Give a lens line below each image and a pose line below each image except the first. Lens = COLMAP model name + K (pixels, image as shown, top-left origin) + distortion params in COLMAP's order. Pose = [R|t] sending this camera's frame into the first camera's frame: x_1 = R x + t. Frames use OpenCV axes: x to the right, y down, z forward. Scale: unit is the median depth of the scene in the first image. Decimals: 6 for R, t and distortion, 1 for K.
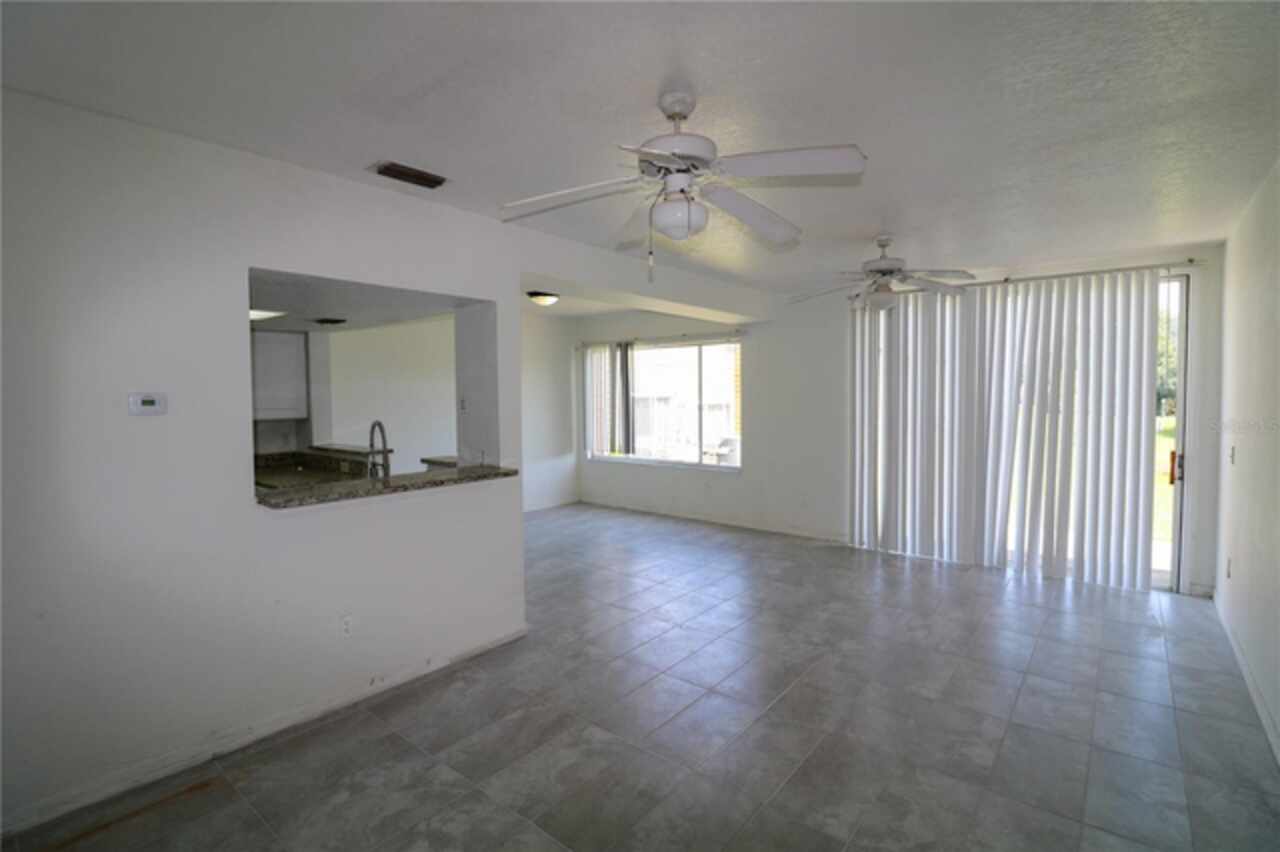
lens RADIAL K [[590.8, 0, 642.9], [0, 590.8, 417.7], [0, 0, 1]] dist [-0.001445, -0.007933]
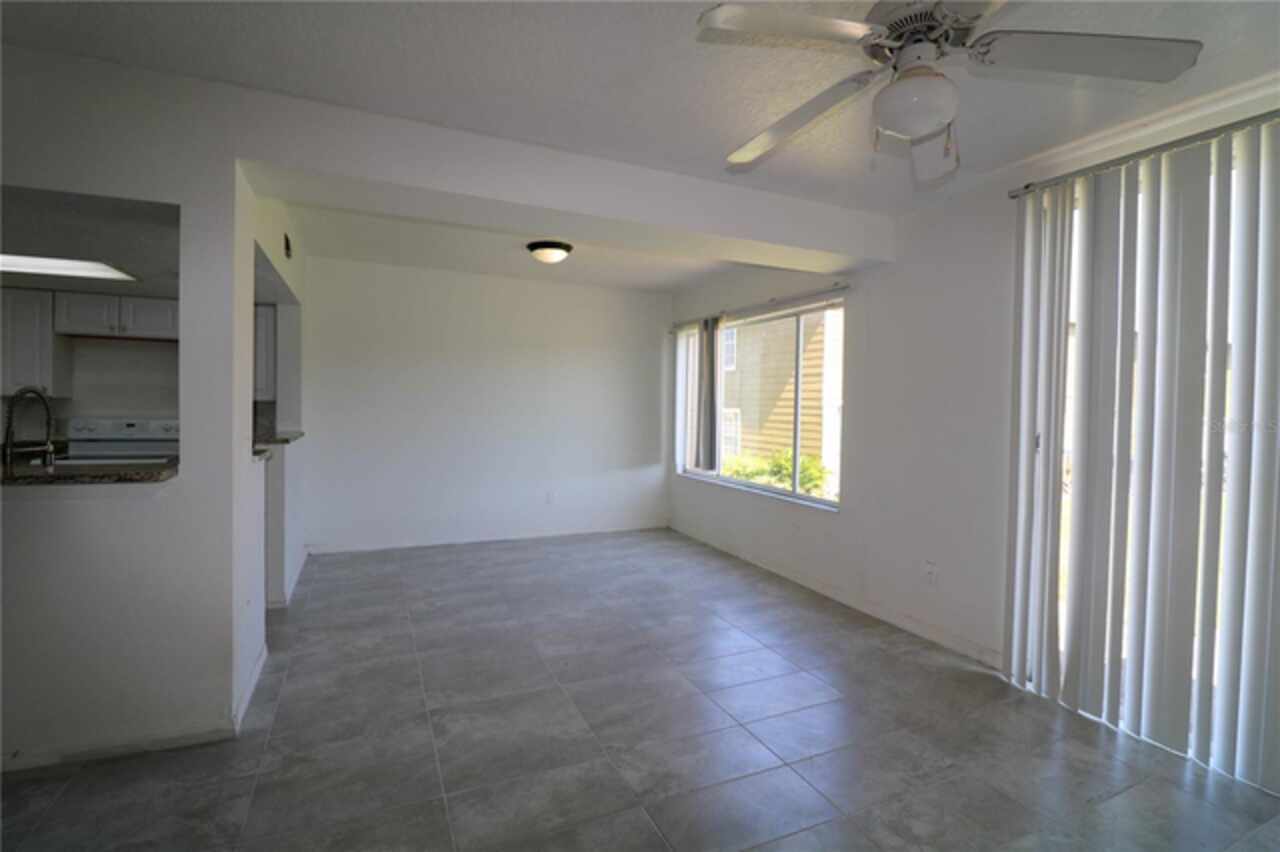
lens RADIAL K [[590.8, 0, 642.9], [0, 590.8, 417.7], [0, 0, 1]] dist [-0.001445, -0.007933]
pose [[0.899213, 0.035733, -0.436050, 0.232590], [-0.046751, 0.998800, -0.014560, 0.011020], [0.435006, 0.033479, 0.899805, 0.324814]]
